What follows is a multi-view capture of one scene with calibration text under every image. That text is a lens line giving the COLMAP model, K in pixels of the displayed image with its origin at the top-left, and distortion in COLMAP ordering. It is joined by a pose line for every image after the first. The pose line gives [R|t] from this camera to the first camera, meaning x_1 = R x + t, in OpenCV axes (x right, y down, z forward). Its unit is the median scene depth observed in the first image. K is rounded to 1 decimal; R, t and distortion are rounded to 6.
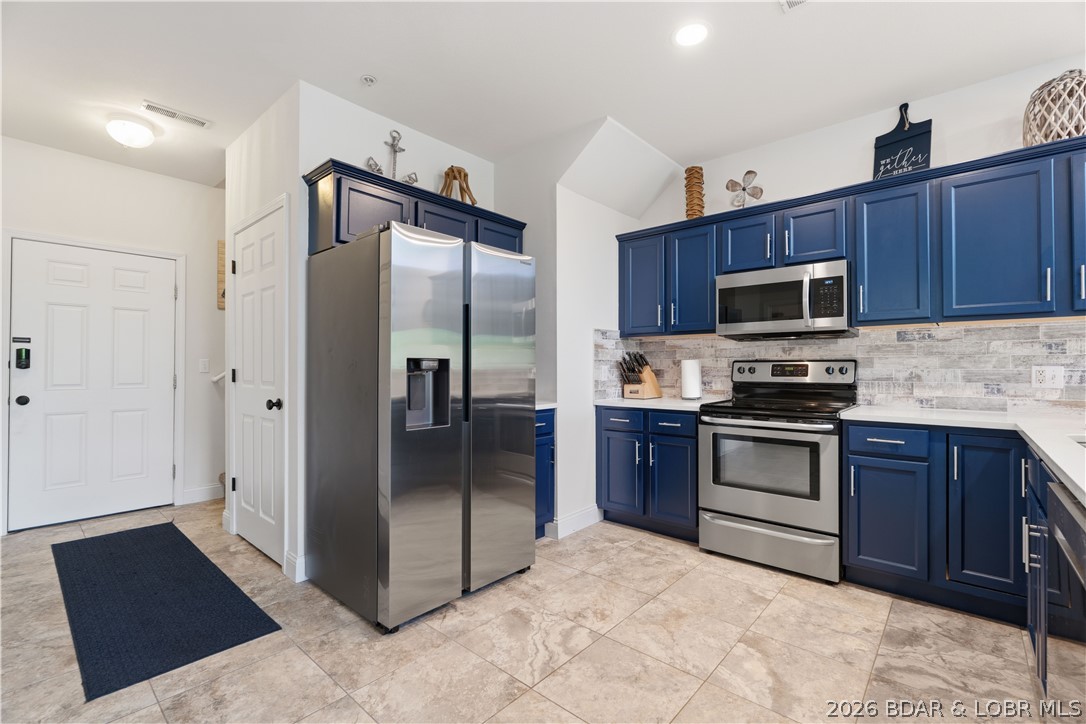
lens RADIAL K [[478.4, 0, 548.6], [0, 478.4, 360.5], [0, 0, 1]] dist [-0.010213, 0.002679]
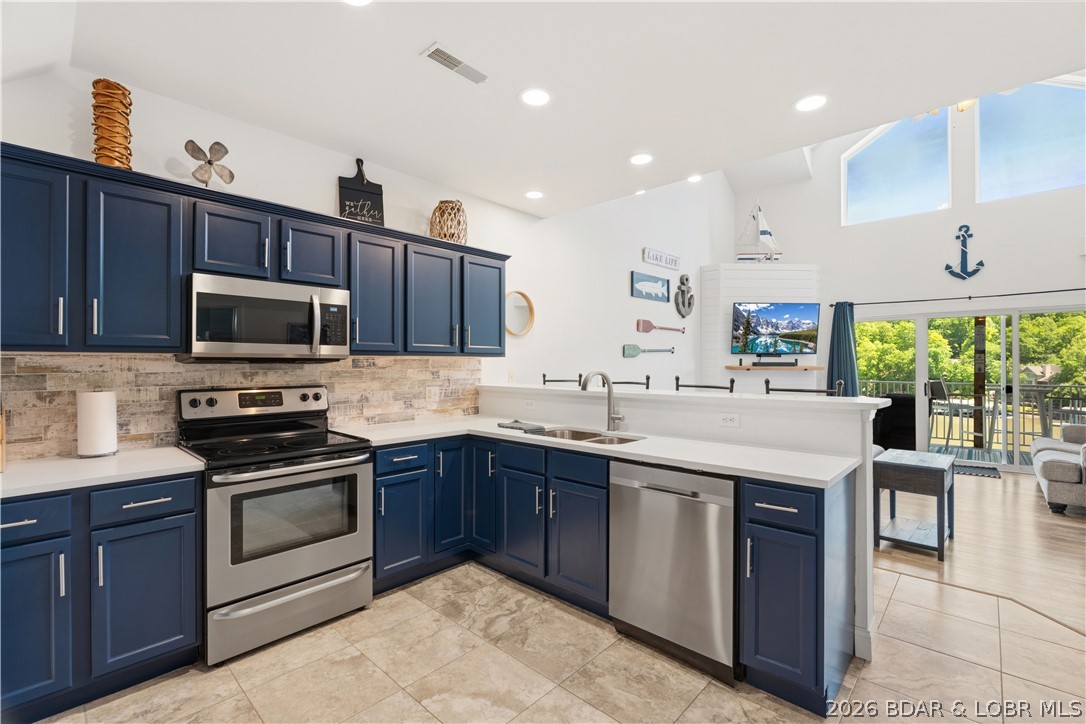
lens RADIAL K [[478.4, 0, 544.3], [0, 478.4, 361.7], [0, 0, 1]] dist [-0.010213, 0.002679]
pose [[0.029803, 0.004679, 0.999545, -0.389670], [-0.012515, 0.999912, -0.004307, -0.057631], [-0.999477, -0.012381, 0.029859, 0.535830]]
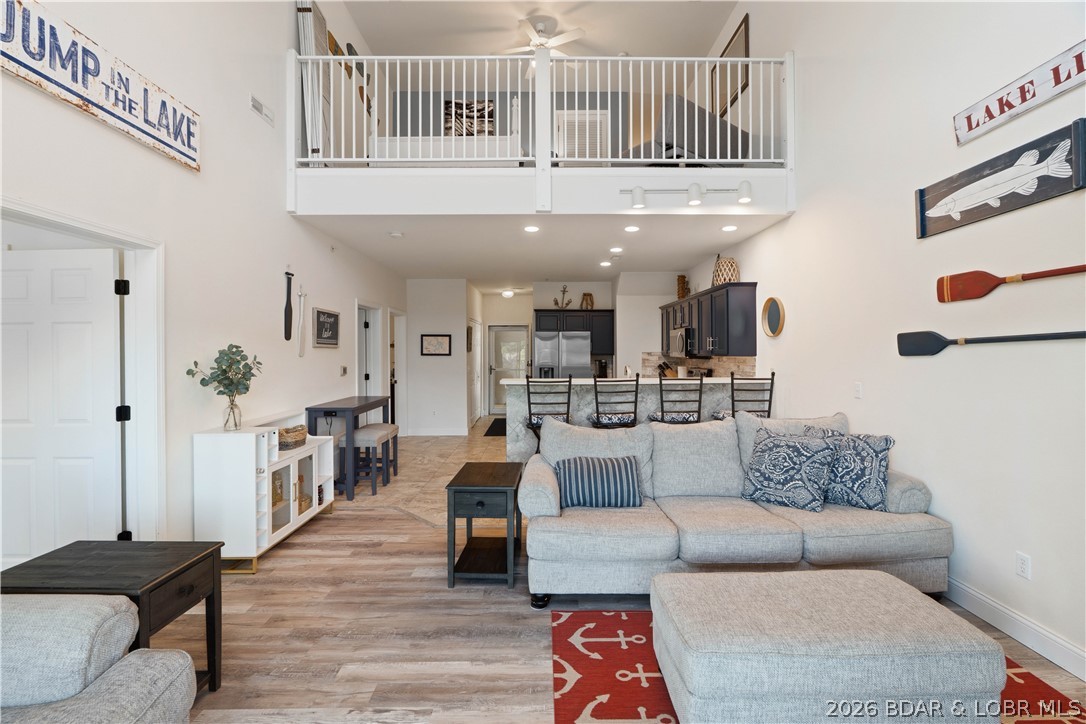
lens RADIAL K [[478.4, 0, 558.7], [0, 478.4, 357.0], [0, 0, 1]] dist [-0.010213, 0.002679]
pose [[0.691239, 0.003175, -0.722619, 1.897694], [0.014368, 0.999732, 0.018137, -0.116517], [0.722483, -0.022919, 0.691009, -1.117383]]
